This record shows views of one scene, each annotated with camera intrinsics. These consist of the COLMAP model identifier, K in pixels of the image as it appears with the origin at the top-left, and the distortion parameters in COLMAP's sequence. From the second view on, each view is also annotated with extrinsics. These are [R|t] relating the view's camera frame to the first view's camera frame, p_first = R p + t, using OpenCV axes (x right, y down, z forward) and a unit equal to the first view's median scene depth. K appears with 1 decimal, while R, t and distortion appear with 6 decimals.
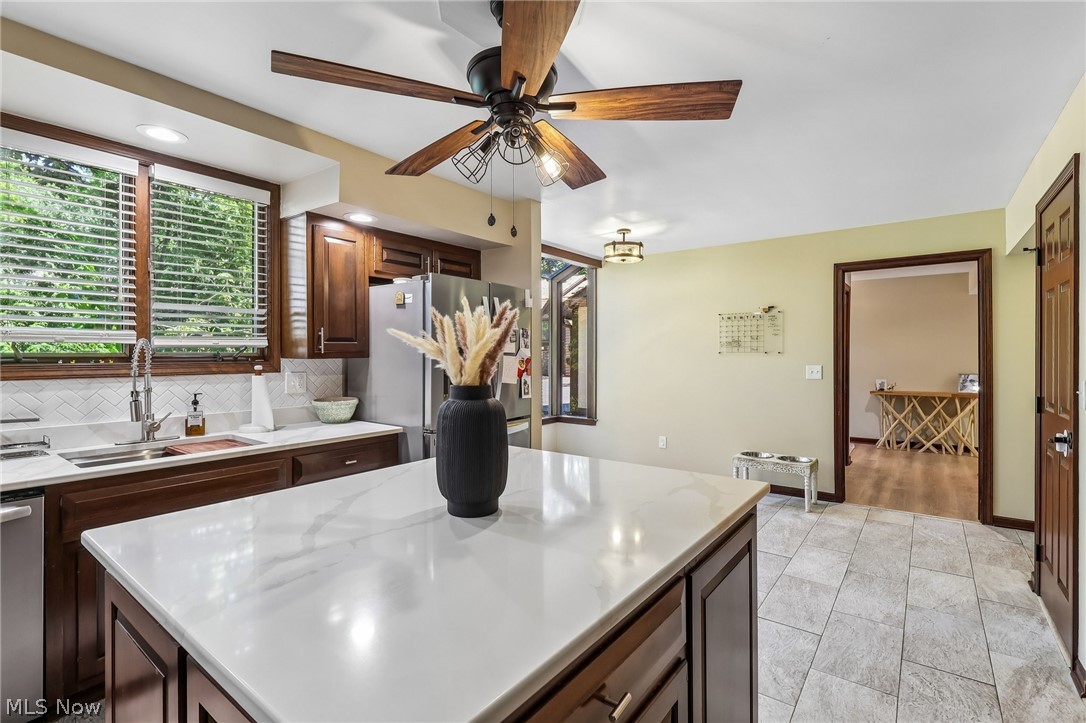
lens RADIAL K [[505.6, 0, 541.9], [0, 505.6, 354.7], [0, 0, 1]] dist [-0.000288, -0.001140]
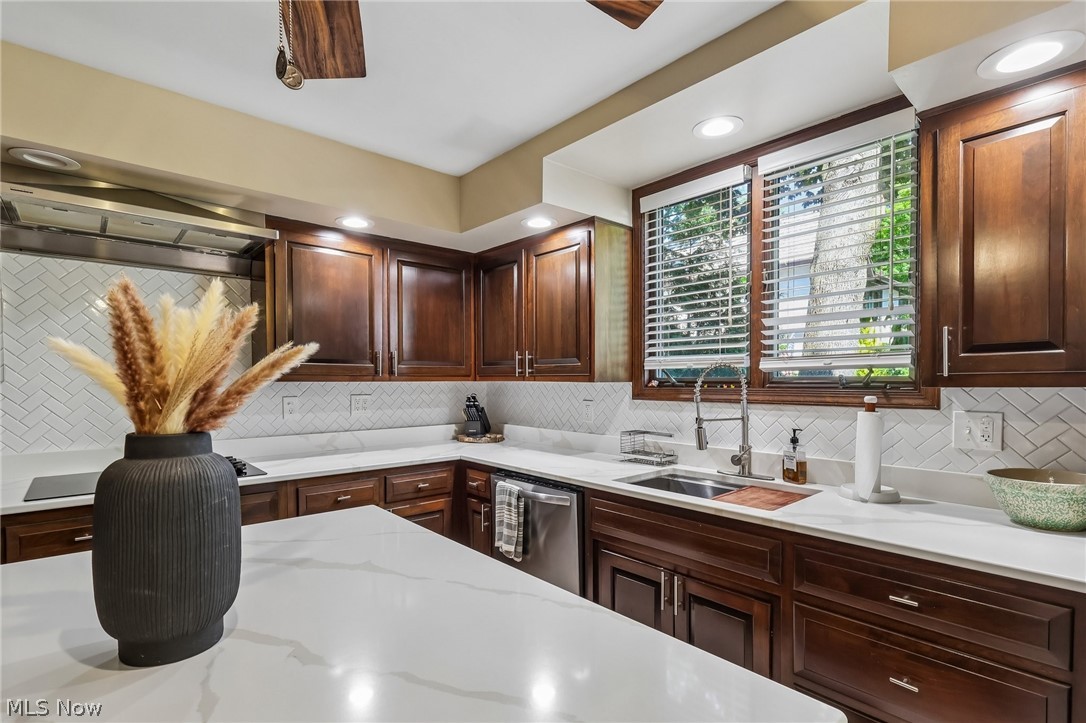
lens RADIAL K [[505.6, 0, 528.5], [0, 505.6, 396.1], [0, 0, 1]] dist [-0.000288, -0.001140]
pose [[-0.203466, 0.032523, -0.978542, 0.182766], [0.000982, 0.999454, 0.033014, -0.000099], [0.979082, 0.005756, -0.203386, 0.841825]]
